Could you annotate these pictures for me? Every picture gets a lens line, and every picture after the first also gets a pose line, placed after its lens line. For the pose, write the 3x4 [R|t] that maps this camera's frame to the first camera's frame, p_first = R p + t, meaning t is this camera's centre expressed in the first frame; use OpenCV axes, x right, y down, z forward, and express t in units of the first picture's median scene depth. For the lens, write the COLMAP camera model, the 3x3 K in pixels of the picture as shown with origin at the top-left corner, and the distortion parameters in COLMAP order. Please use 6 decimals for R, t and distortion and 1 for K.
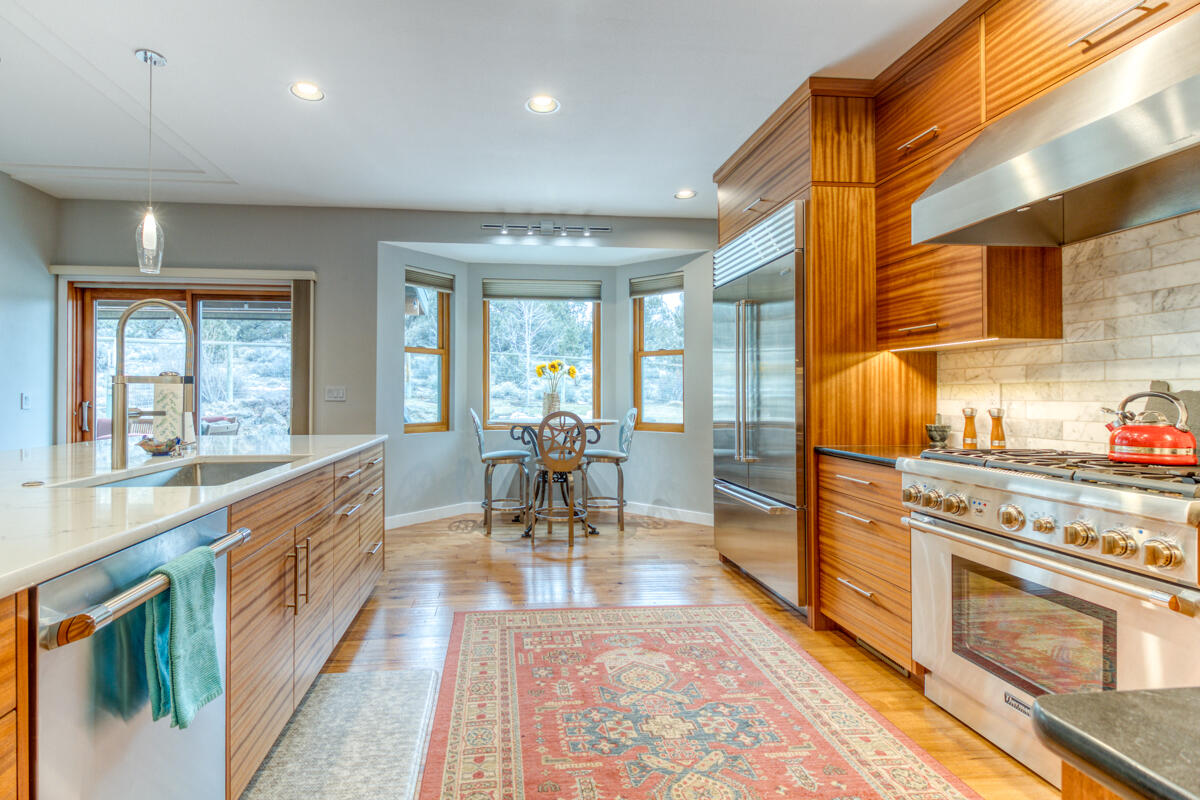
lens RADIAL K [[563.7, 0, 534.2], [0, 563.7, 394.1], [0, 0, 1]] dist [0.003459, -0.003550]
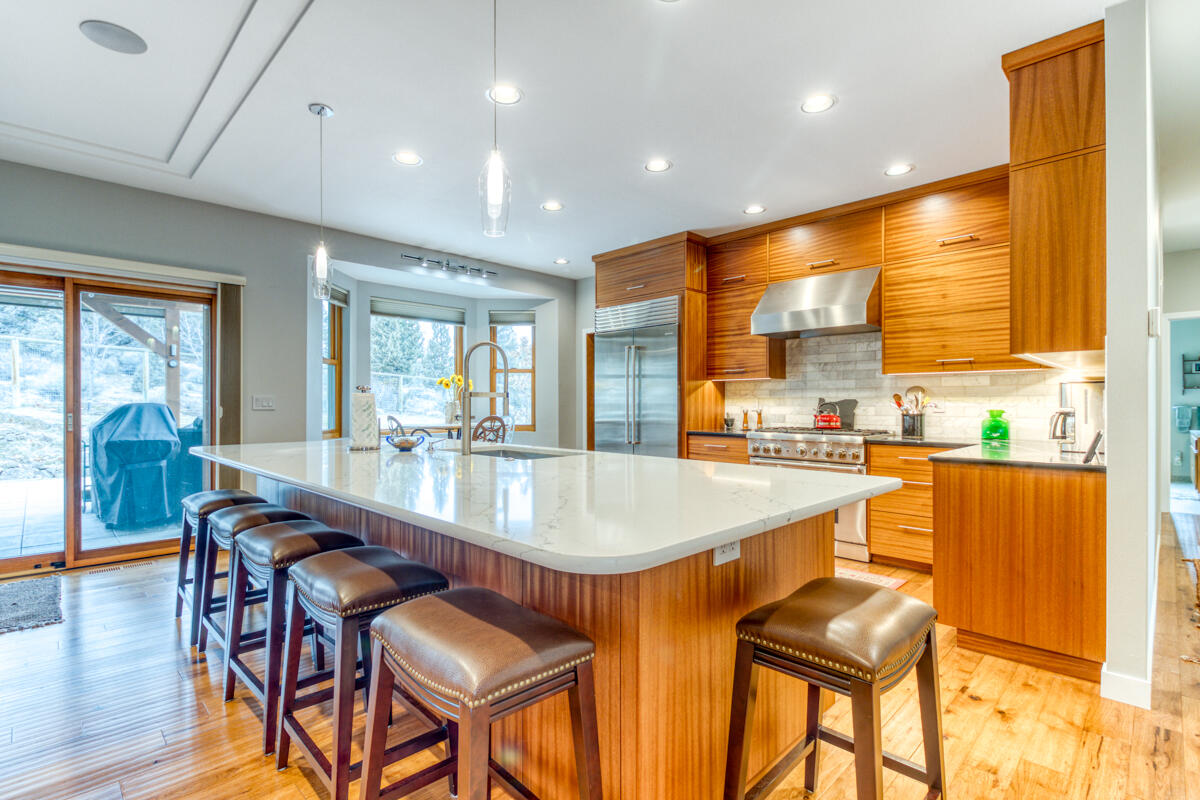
lens RADIAL K [[563.7, 0, 588.5], [0, 563.7, 404.7], [0, 0, 1]] dist [0.003459, -0.003550]
pose [[0.767053, -0.003449, 0.641574, -0.612444], [-0.000169, 0.999984, 0.005577, -0.002927], [-0.641584, -0.004386, 0.767041, -0.137294]]
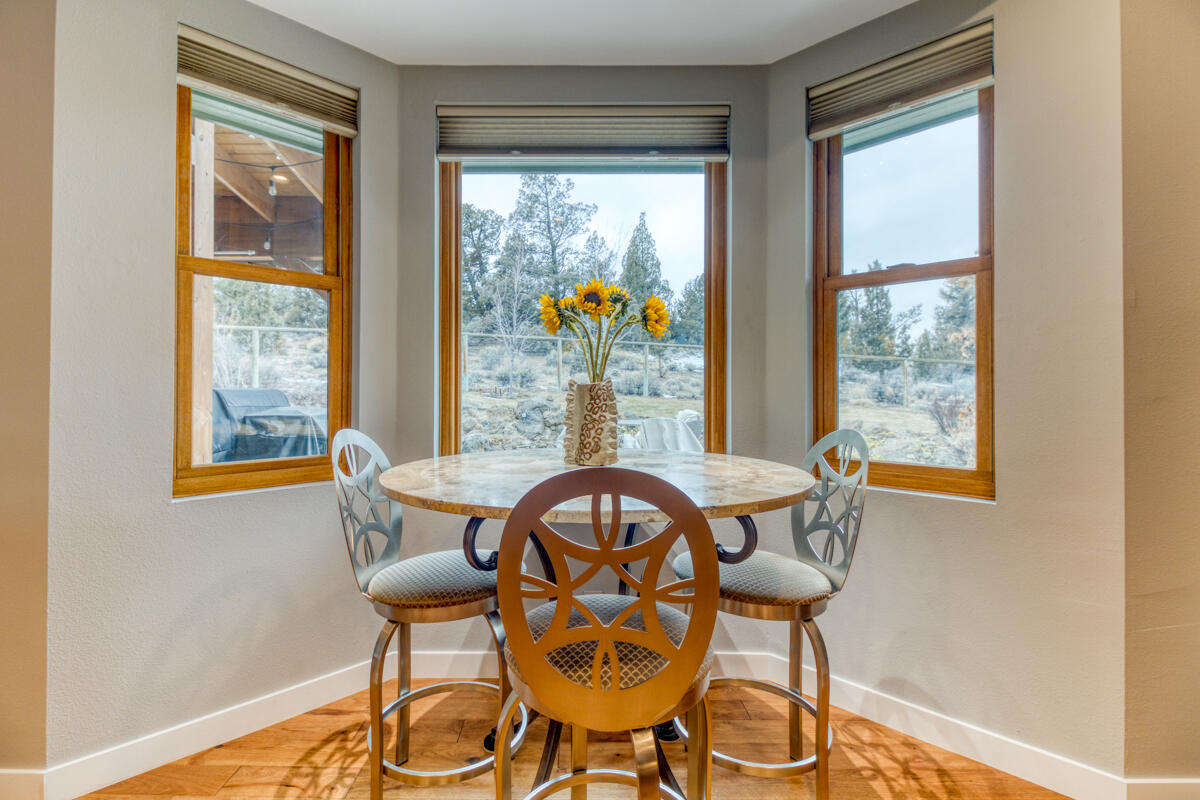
lens RADIAL K [[563.7, 0, 564.9], [0, 563.7, 393.9], [0, 0, 1]] dist [0.003459, -0.003550]
pose [[0.995549, 0.000087, -0.094247, 0.053588], [0.001056, 0.999926, 0.012078, 0.001221], [0.094241, -0.012124, 0.995476, 0.784697]]
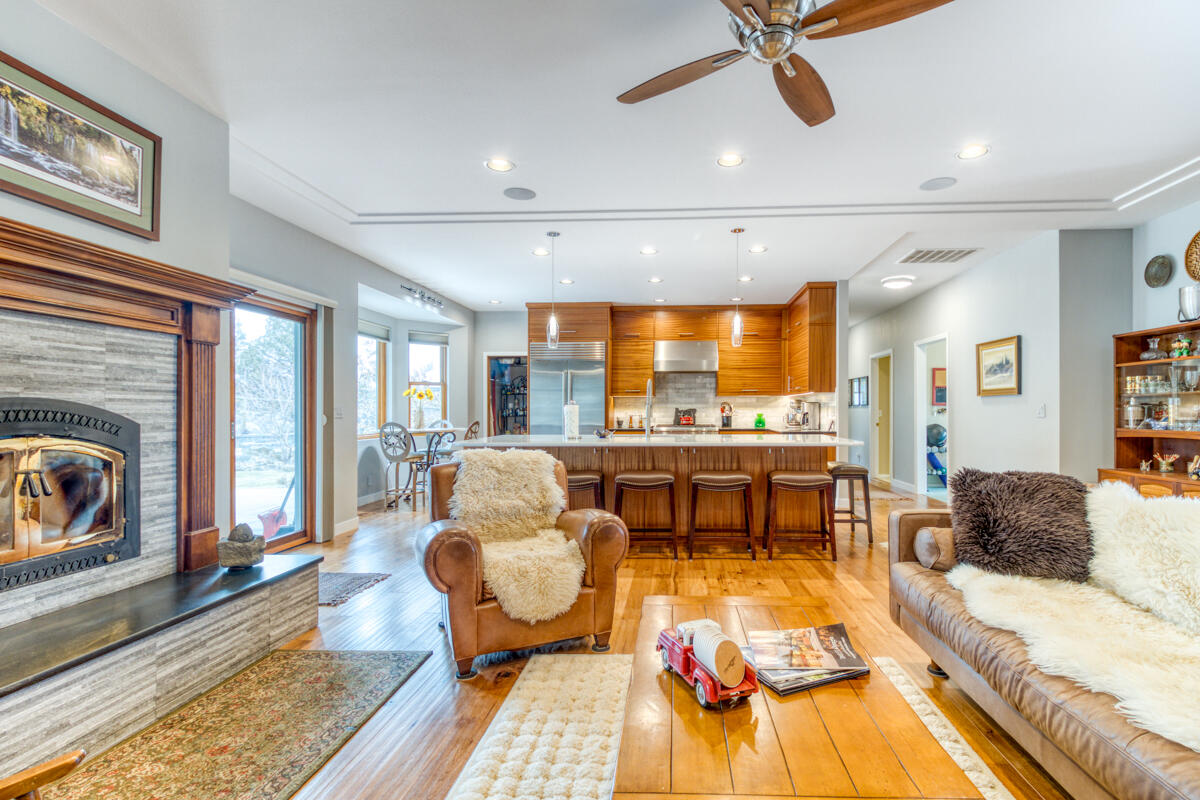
lens RADIAL K [[563.7, 0, 646.5], [0, 563.7, 420.0], [0, 0, 1]] dist [0.003459, -0.003550]
pose [[0.132344, -0.019349, 0.991015, -1.551502], [0.001219, 0.999812, 0.019358, -0.005702], [-0.991203, -0.001354, 0.132343, 0.277487]]
